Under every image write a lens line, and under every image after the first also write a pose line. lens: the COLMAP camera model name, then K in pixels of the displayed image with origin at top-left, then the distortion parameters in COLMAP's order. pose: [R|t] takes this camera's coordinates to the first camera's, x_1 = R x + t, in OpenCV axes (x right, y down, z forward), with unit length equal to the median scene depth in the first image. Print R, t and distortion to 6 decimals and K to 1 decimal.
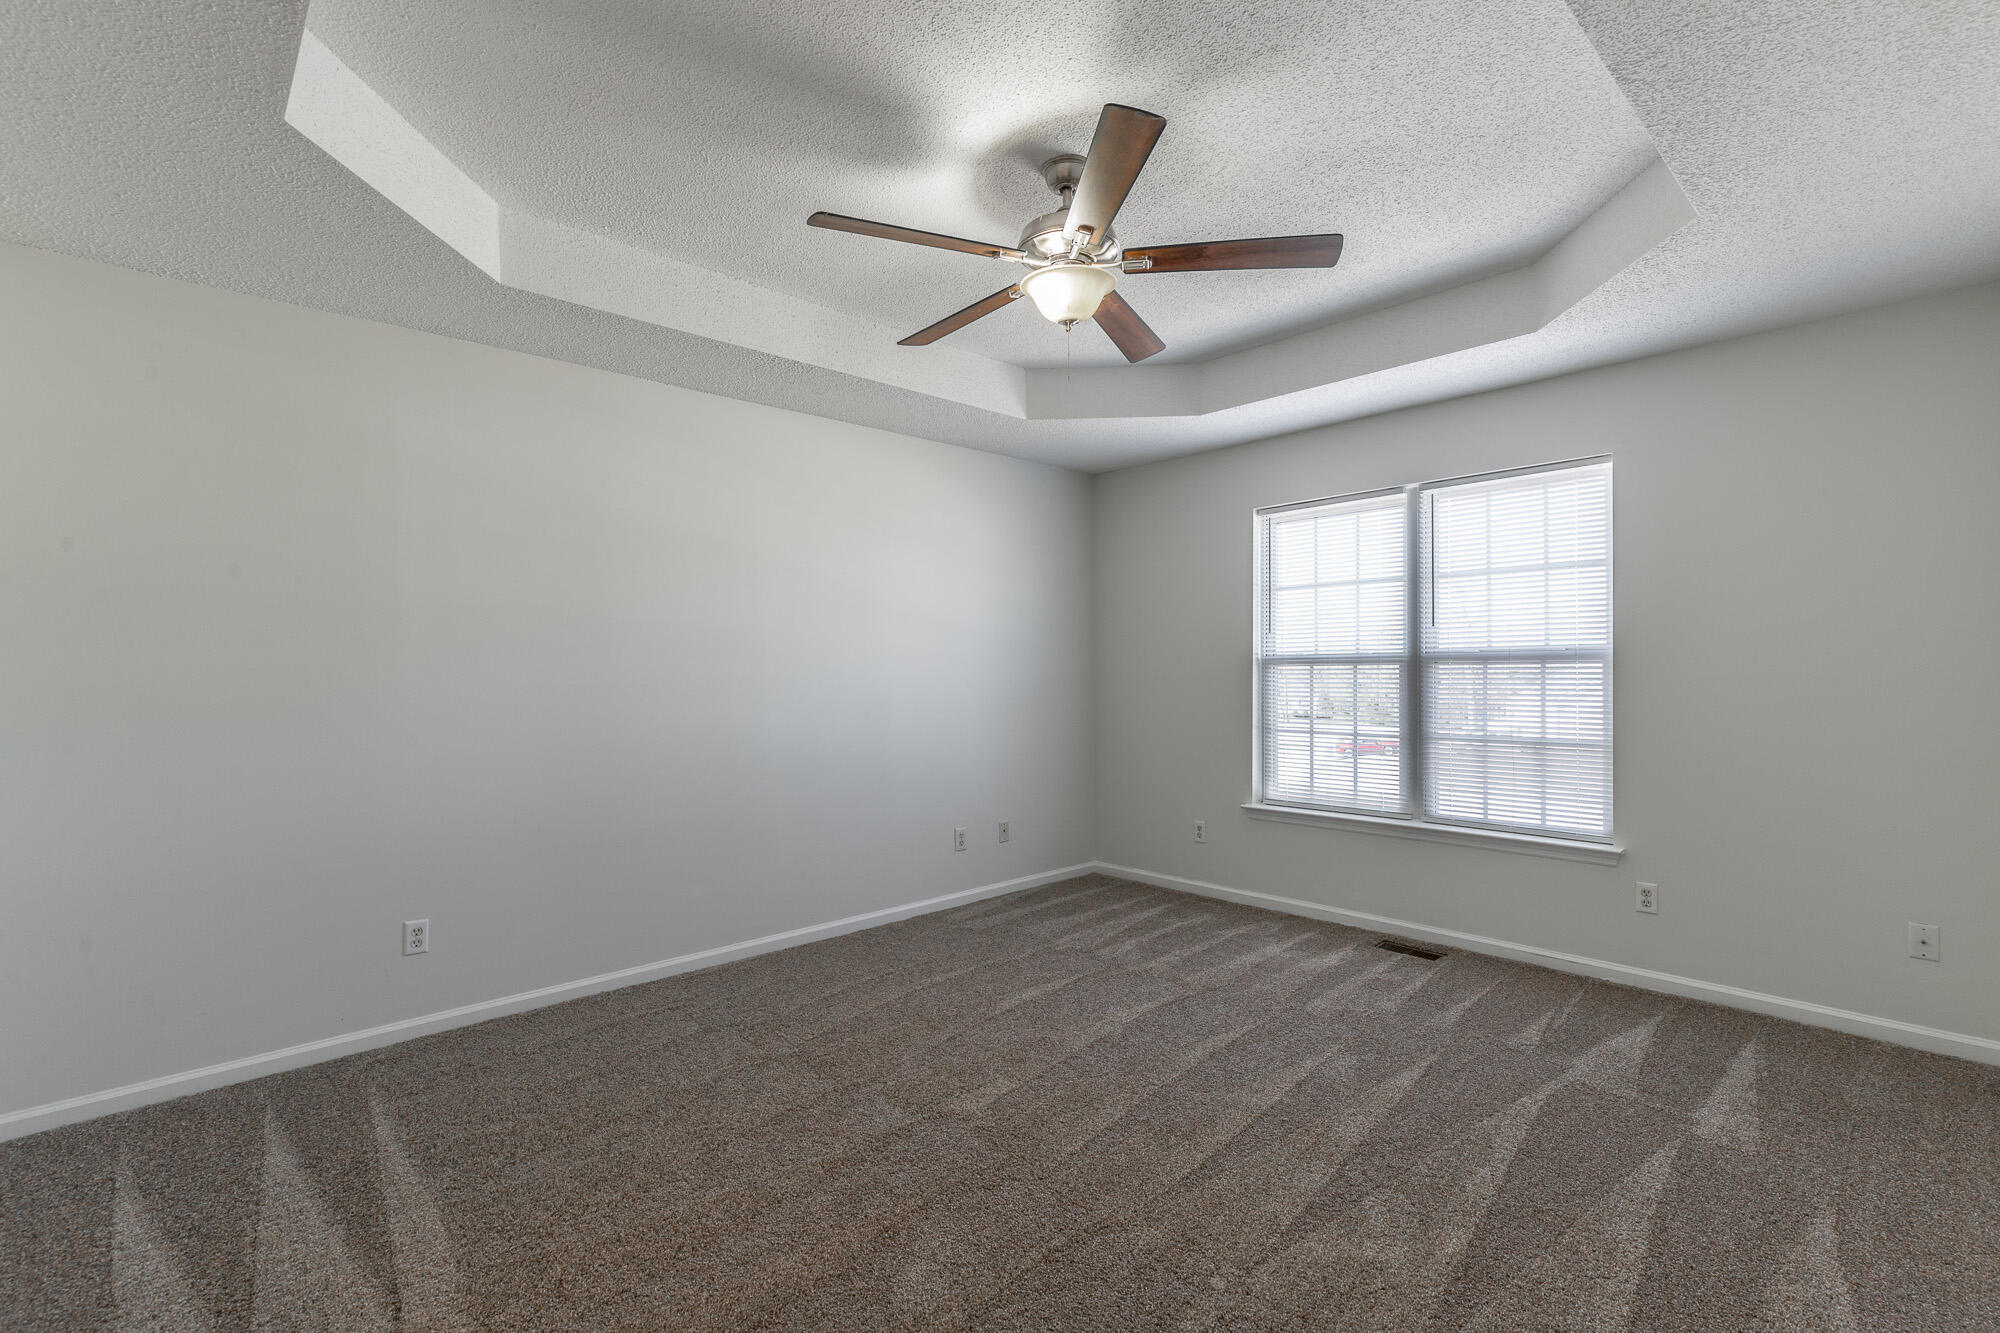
lens RADIAL K [[902.0, 0, 992.0], [0, 902.0, 664.3], [0, 0, 1]] dist [0.009277, -0.000877]
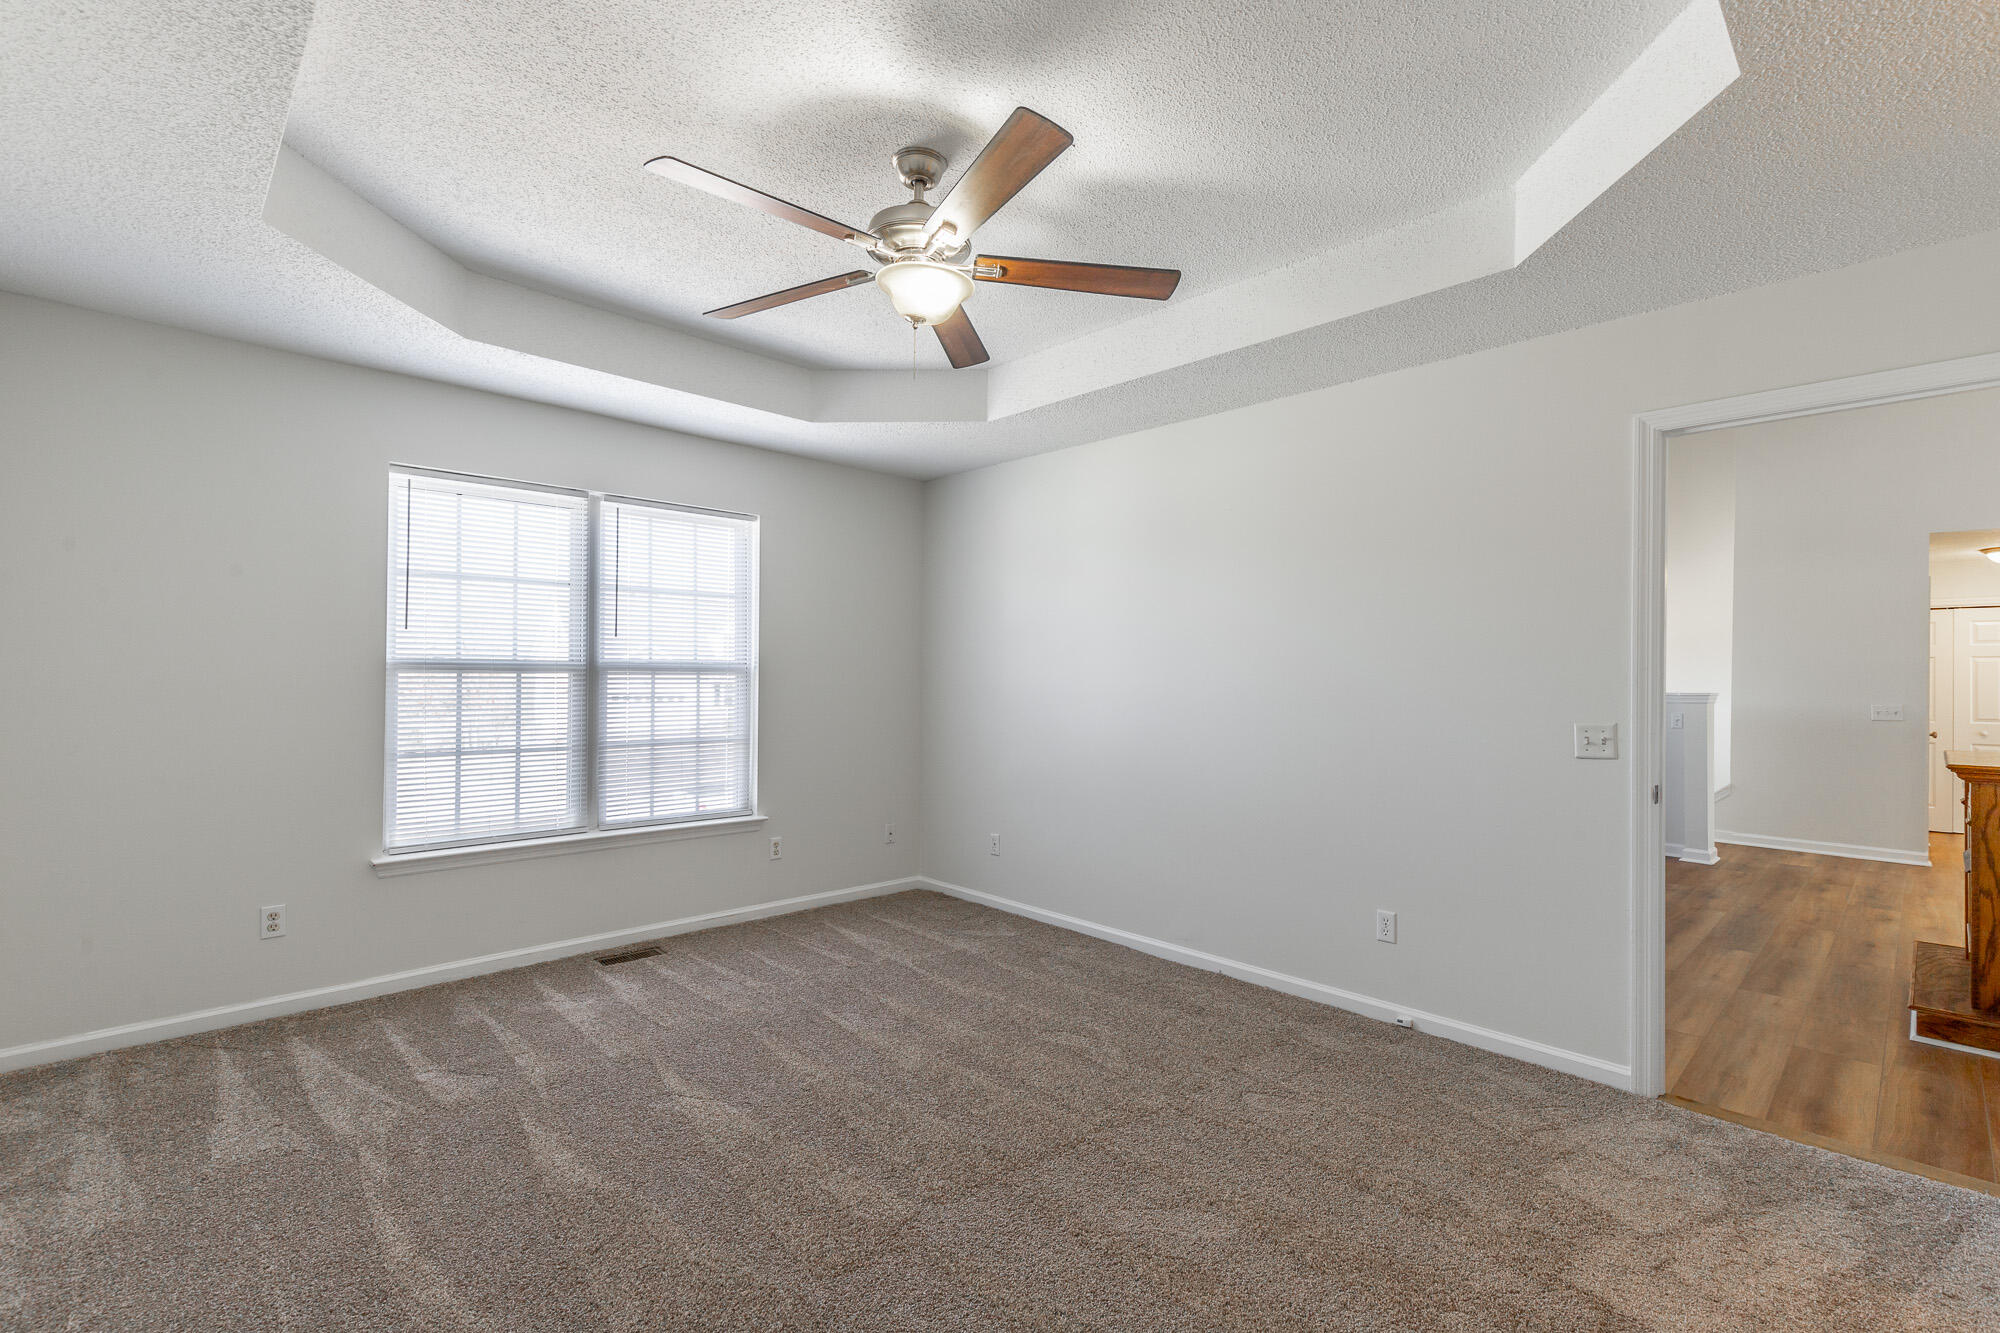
lens RADIAL K [[902.0, 0, 1014.5], [0, 902.0, 668.6], [0, 0, 1]] dist [0.009277, -0.000877]
pose [[-0.036029, 0.016073, 0.999221, -0.537198], [-0.016729, 0.999721, -0.016684, 0.003031], [-0.999211, -0.017317, -0.035750, 0.571664]]
